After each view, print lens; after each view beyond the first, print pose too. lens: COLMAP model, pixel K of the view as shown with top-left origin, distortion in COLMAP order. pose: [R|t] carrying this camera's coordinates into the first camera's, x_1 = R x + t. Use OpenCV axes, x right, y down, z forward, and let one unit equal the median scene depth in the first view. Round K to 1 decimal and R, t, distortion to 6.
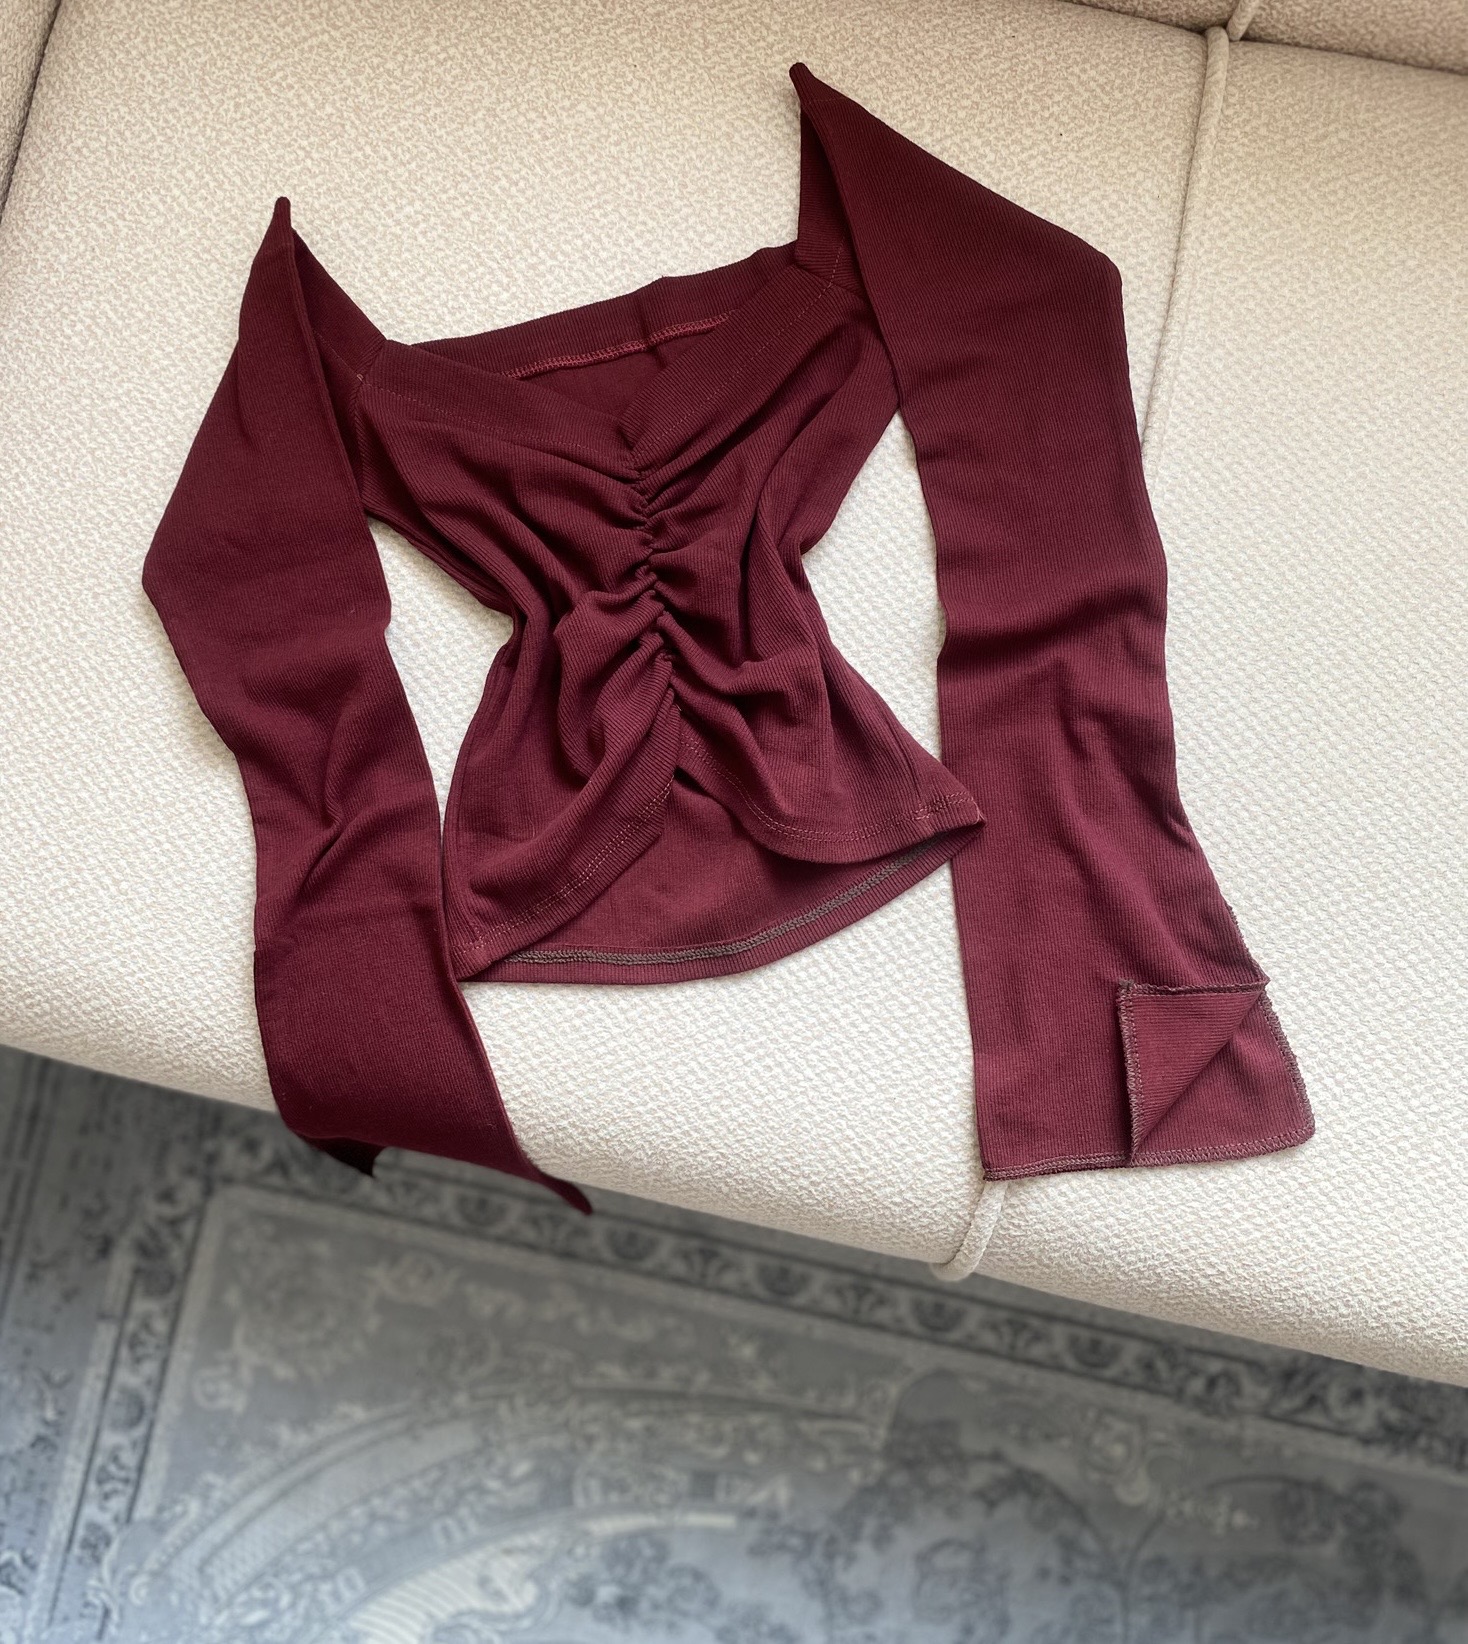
lens RADIAL K [[1402.6, 0, 701.4], [0, 1402.6, 741.1], [0, 0, 1]] dist [0.000123, -0.004970]
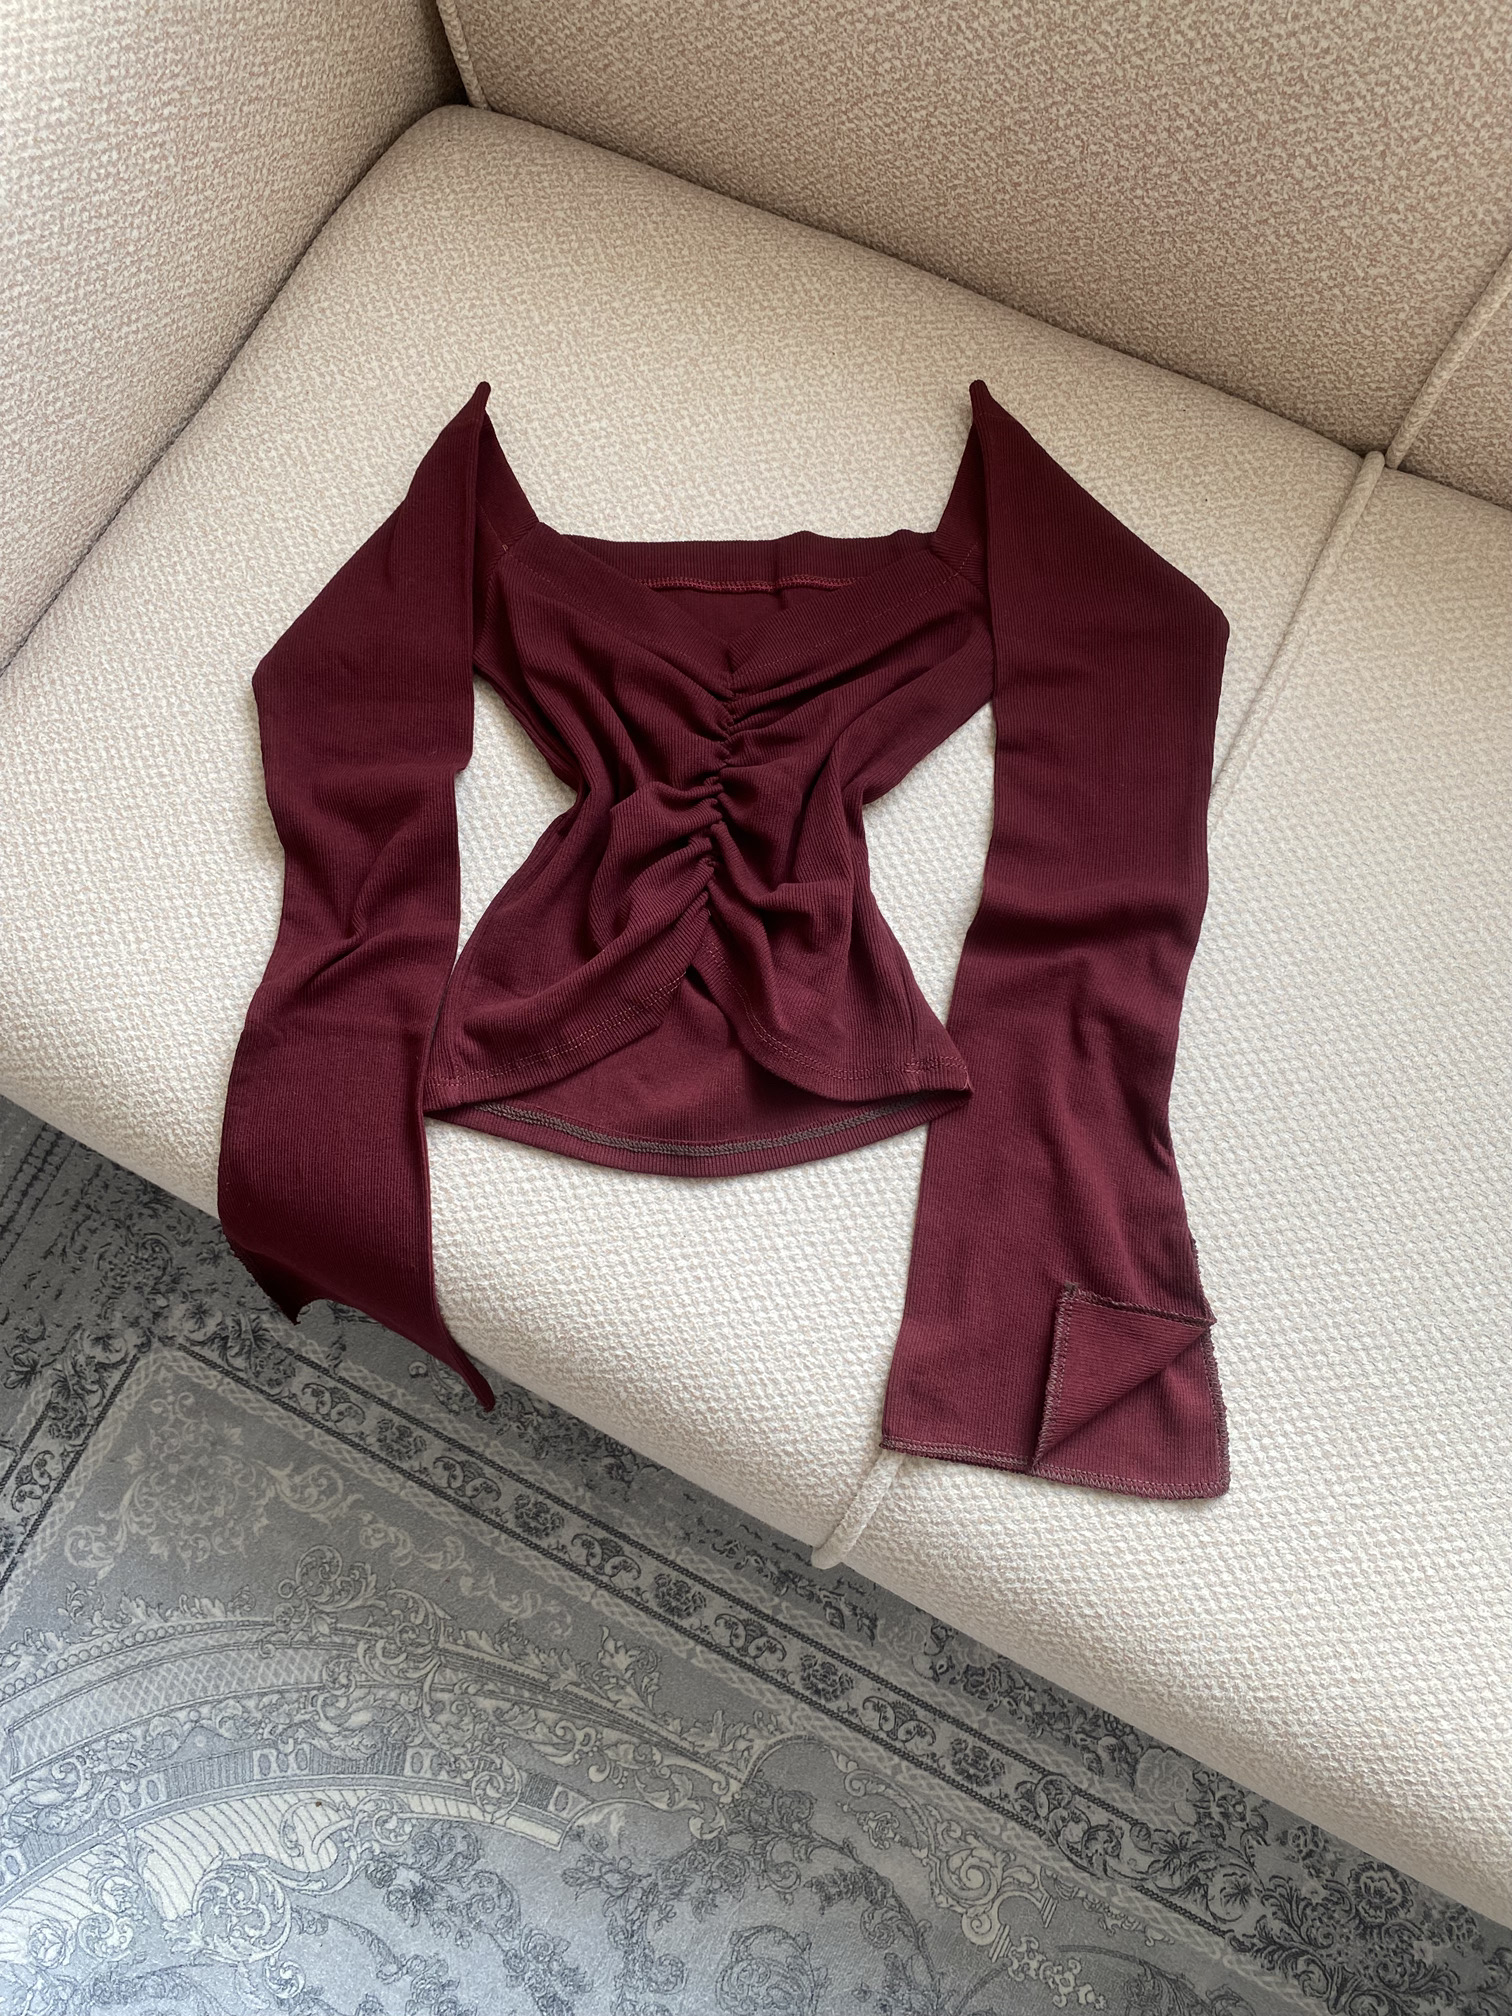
lens RADIAL K [[1401.2, 0, 756.0], [0, 1401.2, 1008.0], [0, 0, 1]] dist [-0.000497, -0.004522]
pose [[0.964414, 0.257416, -0.060359, 0.093581], [-0.263205, 0.956371, -0.126794, 0.158364], [0.025087, 0.138169, 0.990091, 0.001200]]
